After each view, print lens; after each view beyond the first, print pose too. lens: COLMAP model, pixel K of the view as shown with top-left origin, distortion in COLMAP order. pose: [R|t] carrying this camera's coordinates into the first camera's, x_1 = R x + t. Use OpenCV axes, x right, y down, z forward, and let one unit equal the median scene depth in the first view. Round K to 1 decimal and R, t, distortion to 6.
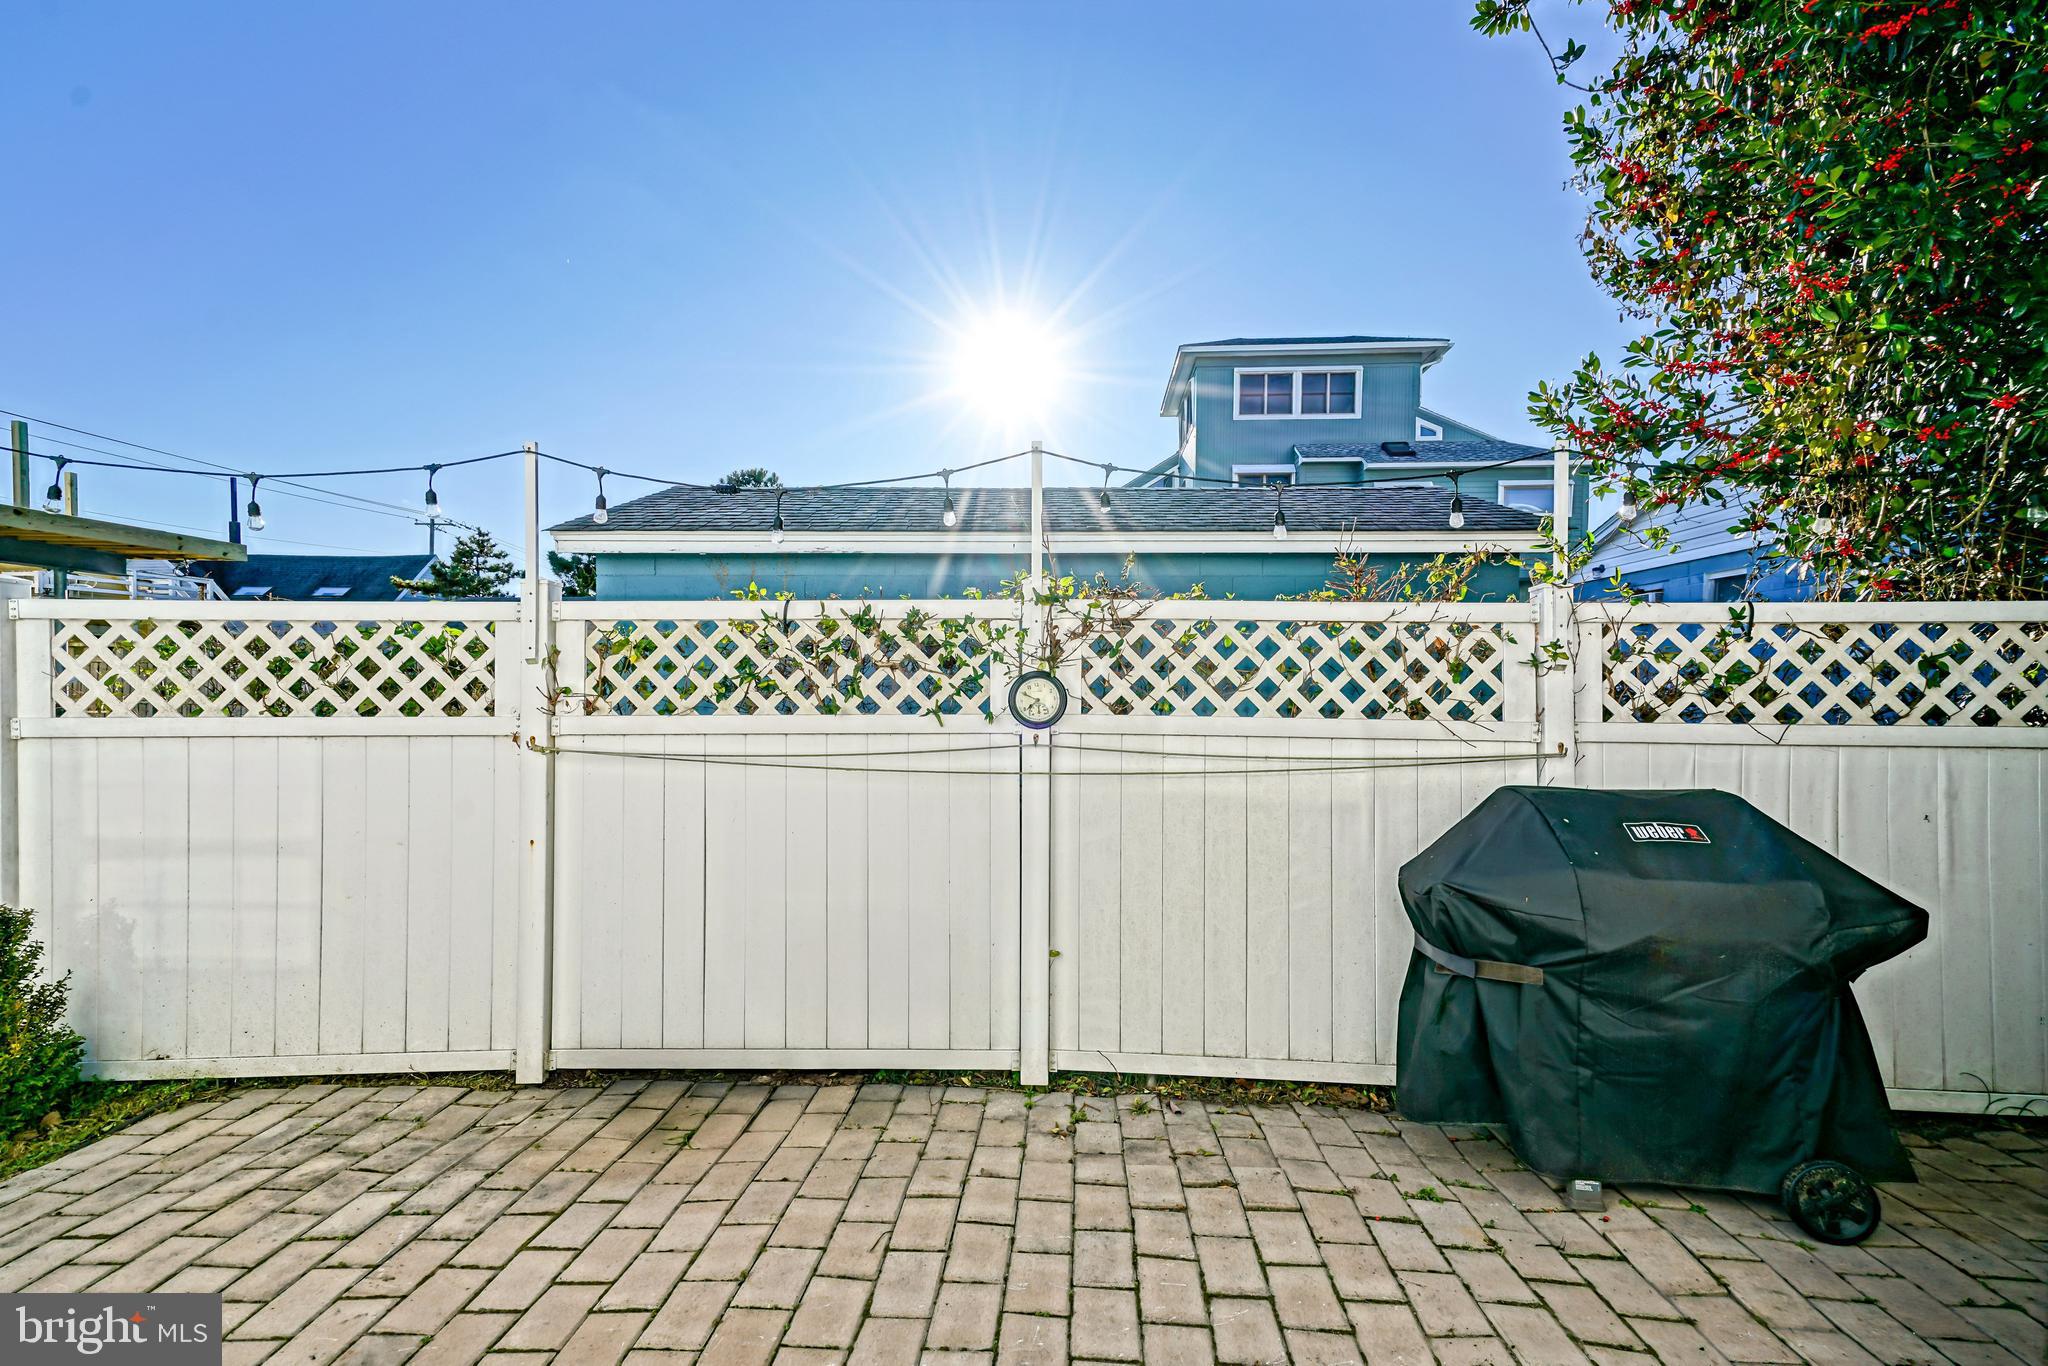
lens RADIAL K [[910.8, 0, 1030.2], [0, 910.8, 690.8], [0, 0, 1]] dist [0.038245, -0.002016]
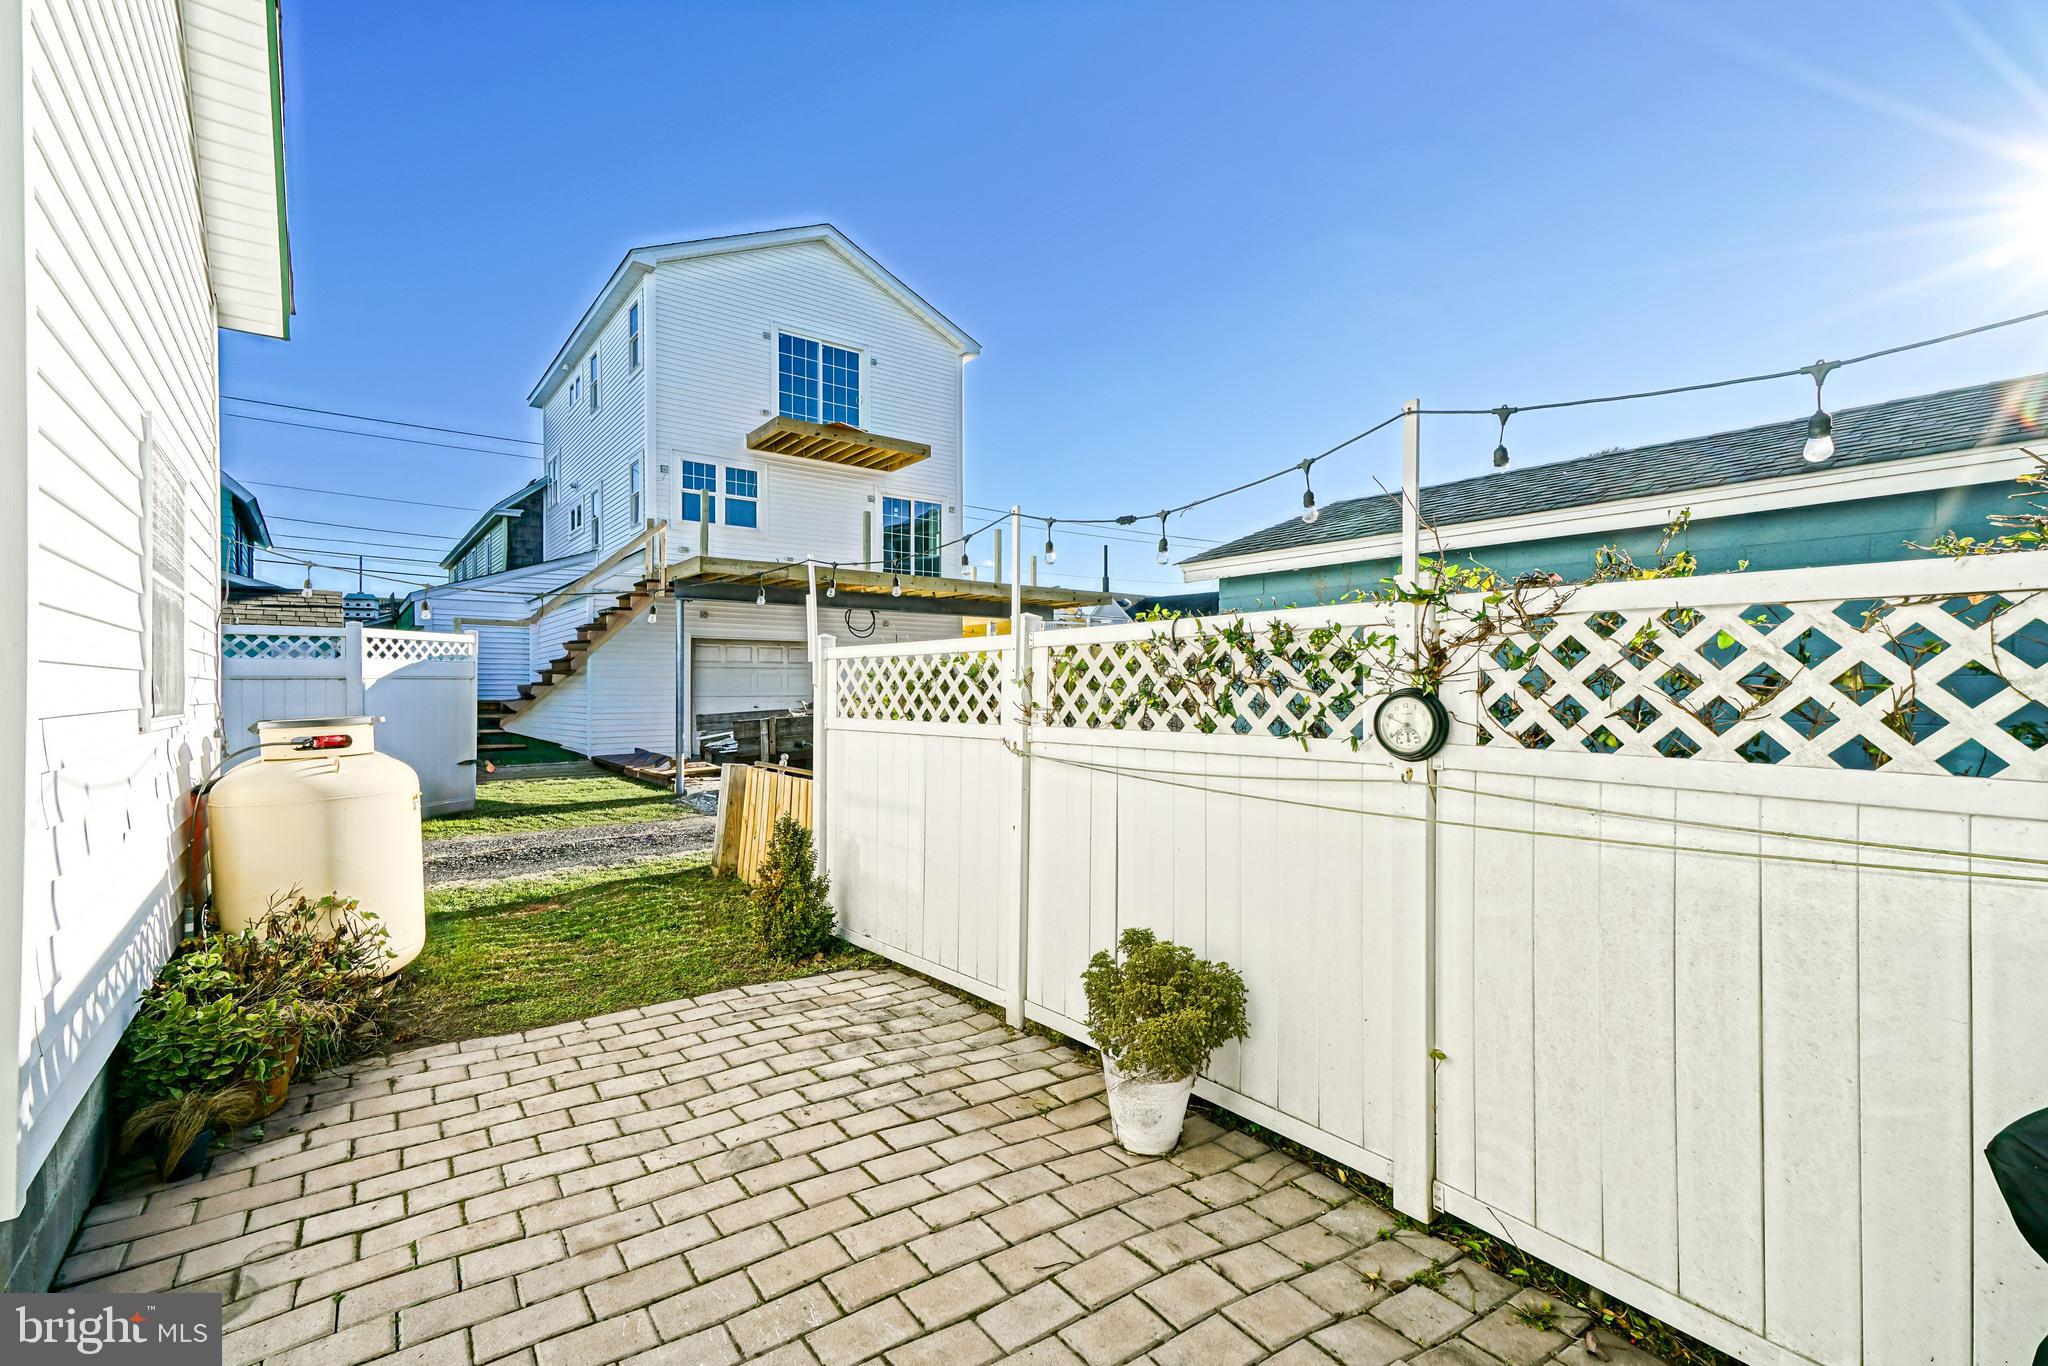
lens RADIAL K [[910.8, 0, 1012.8], [0, 910.8, 671.6], [0, 0, 1]] dist [0.038245, -0.002016]
pose [[0.619114, -0.016108, -0.785136, 0.420006], [0.002121, 0.999820, -0.018840, -0.021898], [0.785298, 0.009999, 0.619037, 0.231502]]
